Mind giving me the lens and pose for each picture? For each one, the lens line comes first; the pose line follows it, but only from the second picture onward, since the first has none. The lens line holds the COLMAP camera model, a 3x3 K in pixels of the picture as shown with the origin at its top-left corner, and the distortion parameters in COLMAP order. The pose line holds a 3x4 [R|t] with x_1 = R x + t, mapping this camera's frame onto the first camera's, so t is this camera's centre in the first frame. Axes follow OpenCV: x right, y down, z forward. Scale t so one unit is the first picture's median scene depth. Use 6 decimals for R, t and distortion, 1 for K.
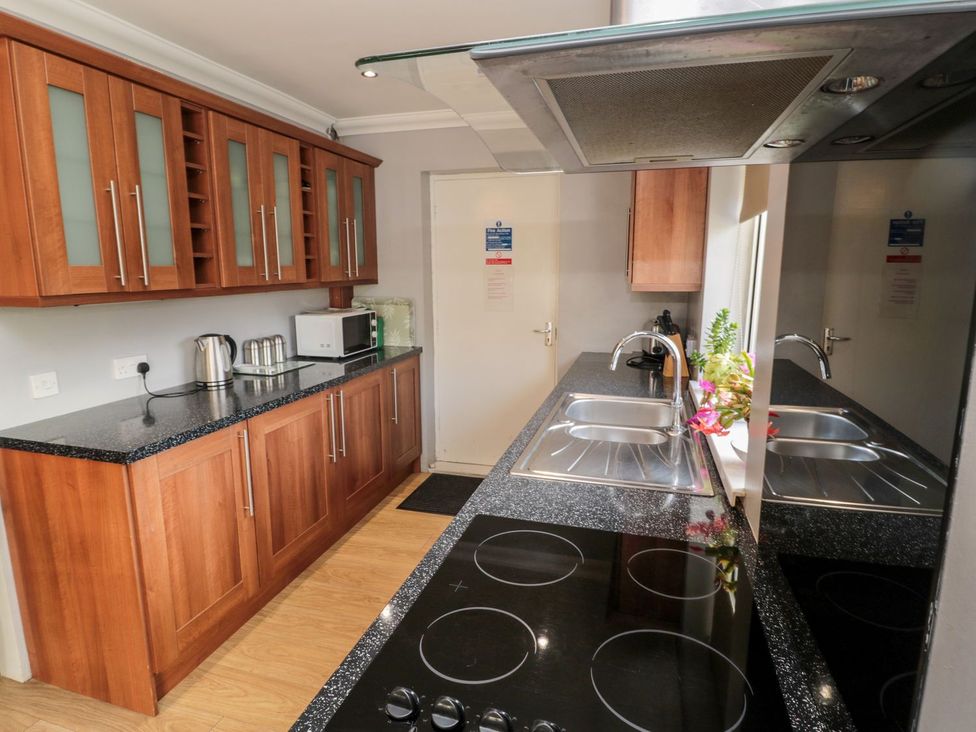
lens RADIAL K [[539.6, 0, 488.0], [0, 539.6, 366.0], [0, 0, 1]] dist [0.000351, -0.012651]
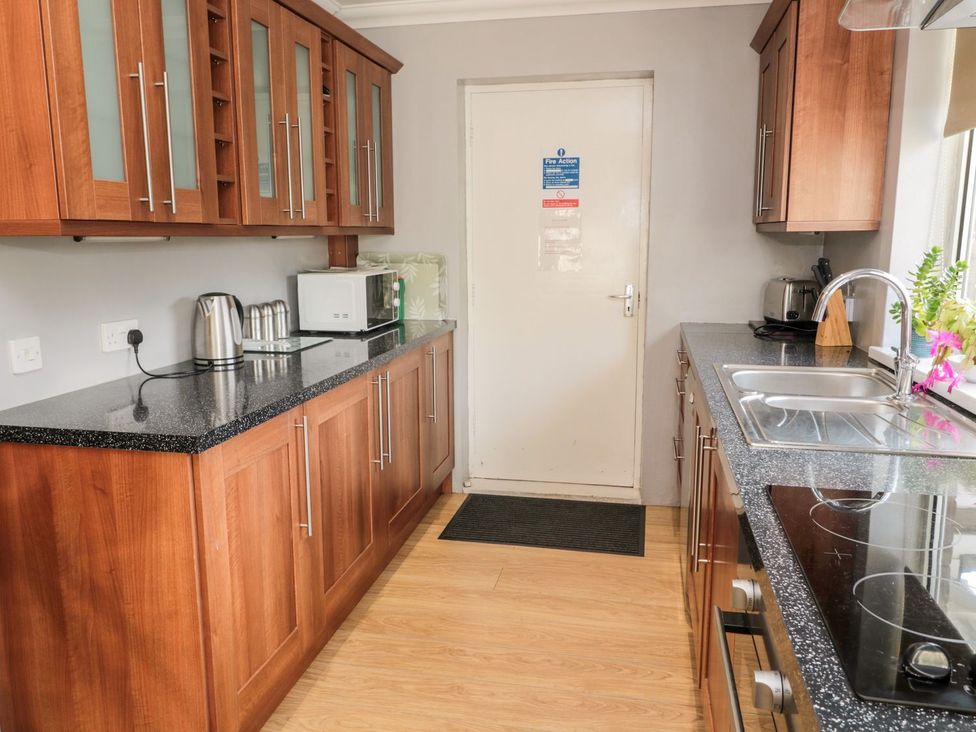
lens RADIAL K [[743.3, 0, 488.0], [0, 743.3, 366.0], [0, 0, 1]] dist [0.005518, 0.002689]
pose [[0.997376, -0.014184, 0.070989, -0.227152], [0.014667, 0.999873, -0.006288, 0.050340], [-0.070891, 0.007313, 0.997457, -0.011310]]
